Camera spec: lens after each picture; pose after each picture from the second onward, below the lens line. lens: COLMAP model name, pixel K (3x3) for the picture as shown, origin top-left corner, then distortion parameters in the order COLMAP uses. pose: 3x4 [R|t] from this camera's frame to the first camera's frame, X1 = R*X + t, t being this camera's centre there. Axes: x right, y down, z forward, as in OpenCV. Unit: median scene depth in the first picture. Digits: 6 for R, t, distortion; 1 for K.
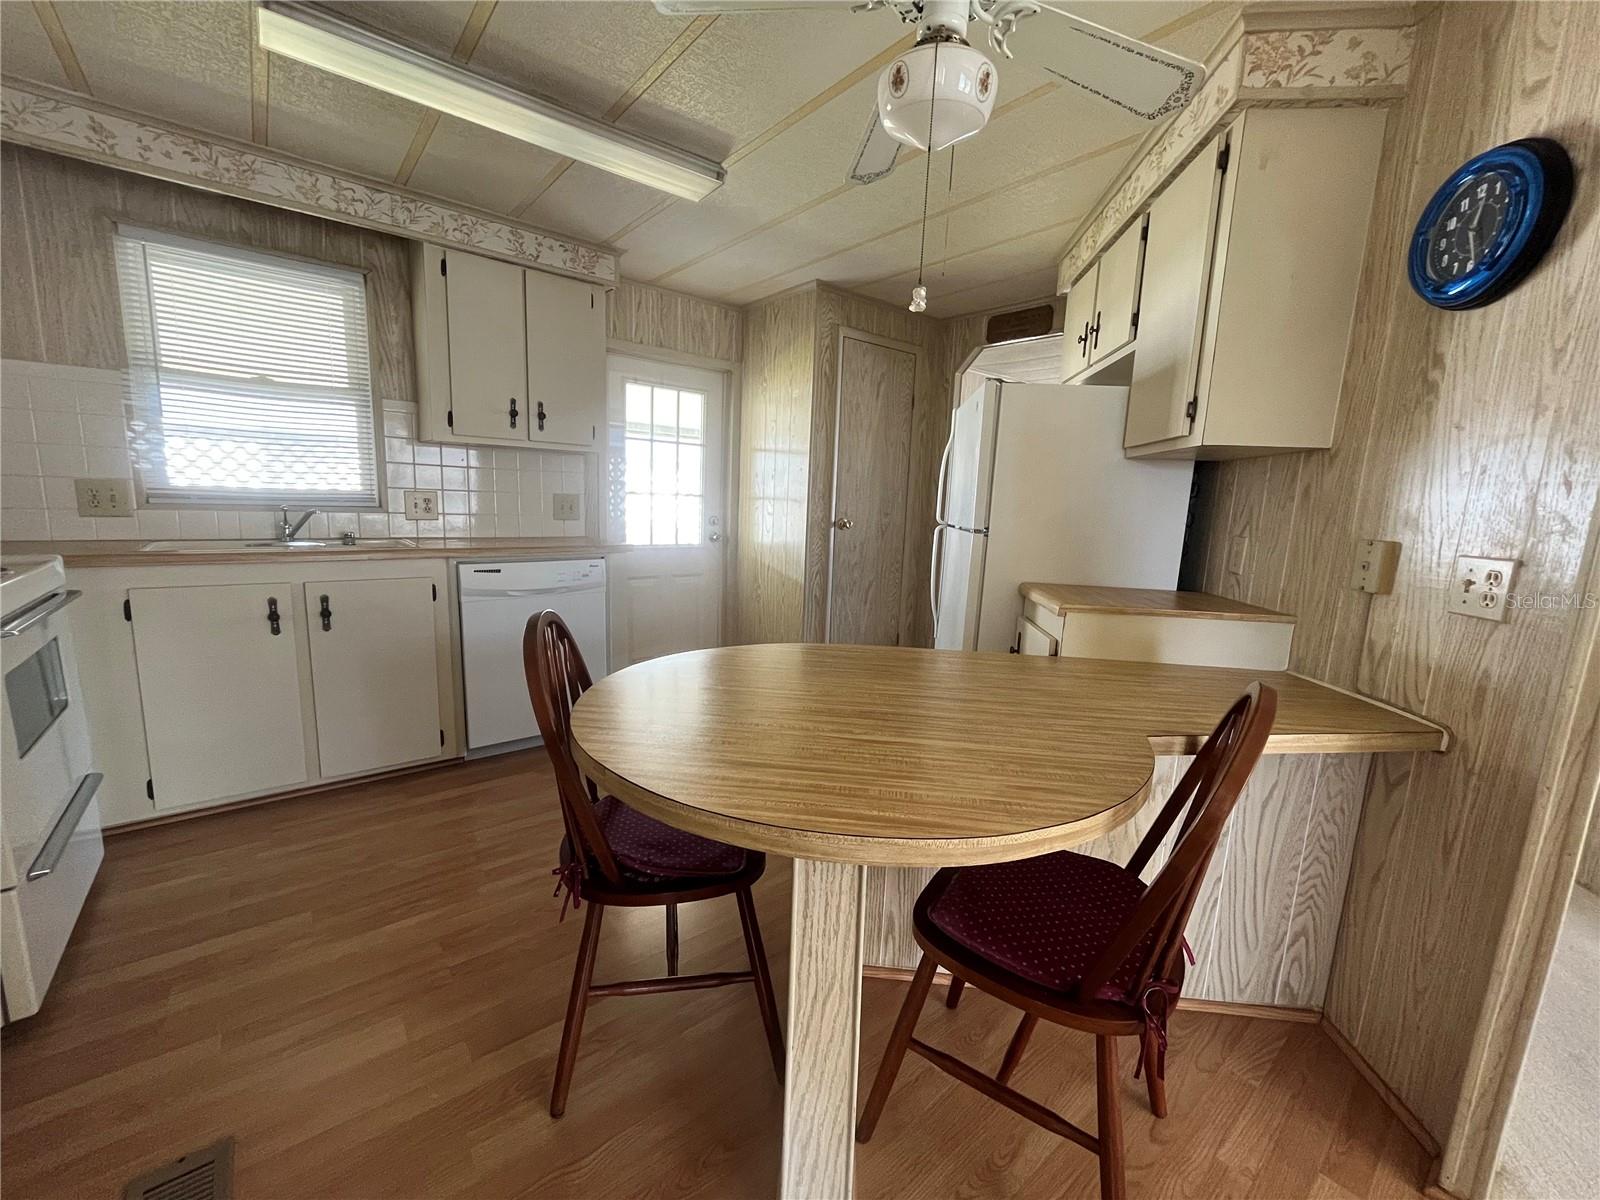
lens RADIAL K [[647.2, 0, 798.9], [0, 647.2, 603.7], [0, 0, 1]] dist [-0.000555, 0.000124]
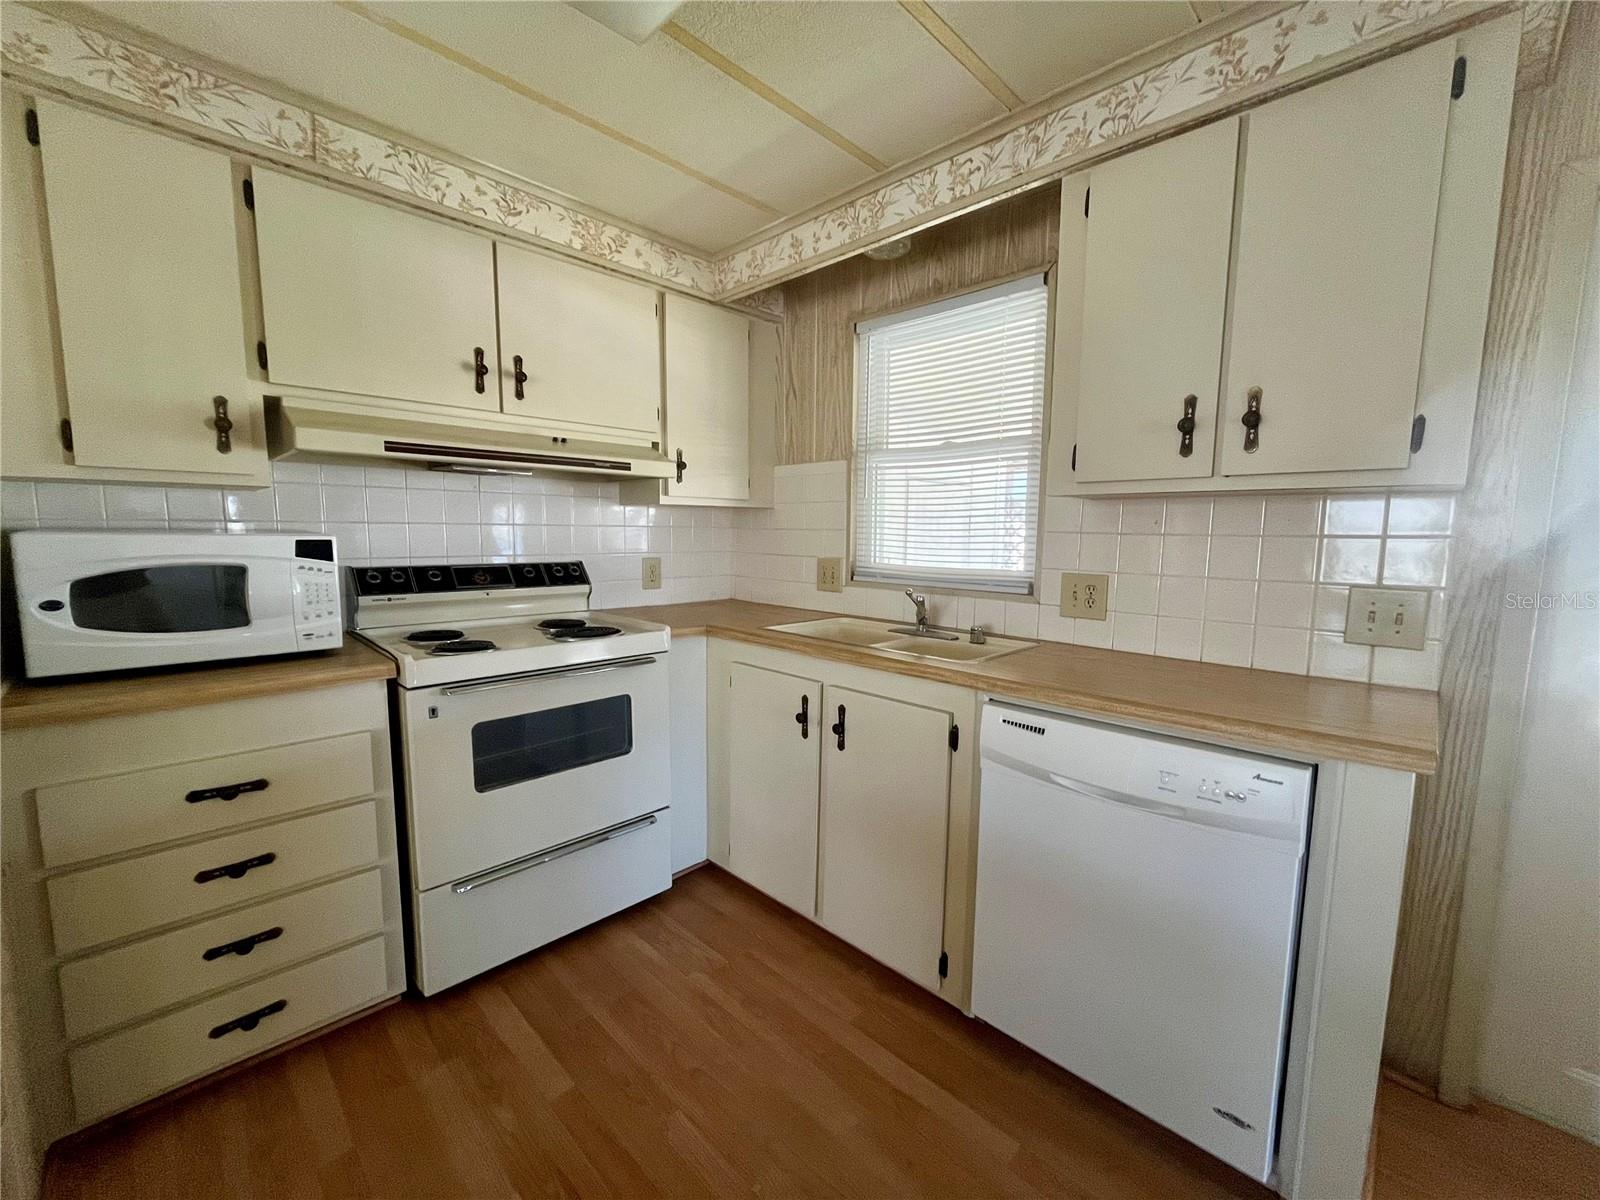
lens RADIAL K [[647.2, 0, 799.2], [0, 647.2, 603.4], [0, 0, 1]] dist [-0.000555, 0.000124]
pose [[0.106892, 0.075480, -0.991401, 0.033383], [-0.168988, 0.983986, 0.056695, -0.162083], [0.979805, 0.161474, 0.117935, 0.787863]]
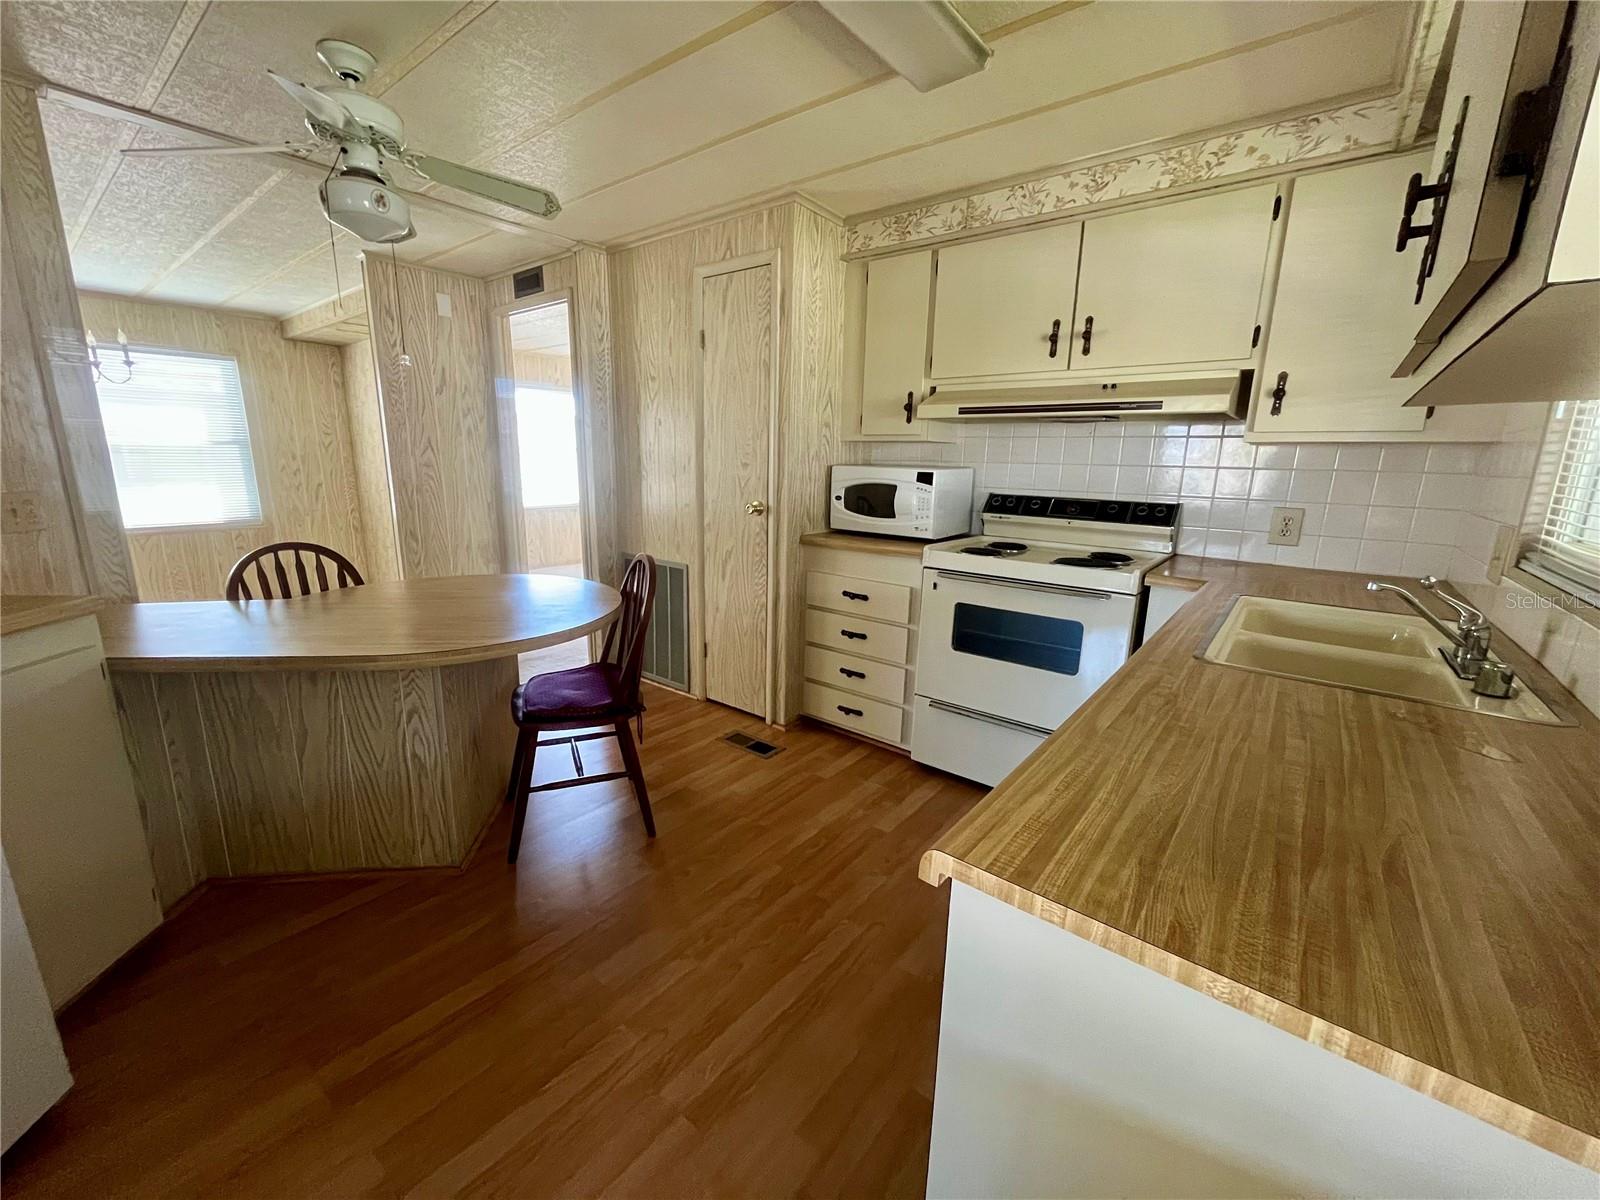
lens RADIAL K [[647.2, 0, 798.3], [0, 647.2, 602.6], [0, 0, 1]] dist [-0.000555, 0.000124]
pose [[-0.975480, -0.009739, -0.219871, -0.219196], [-0.091458, 0.926615, 0.364718, -0.281957], [0.200184, 0.375884, -0.904786, 1.413633]]
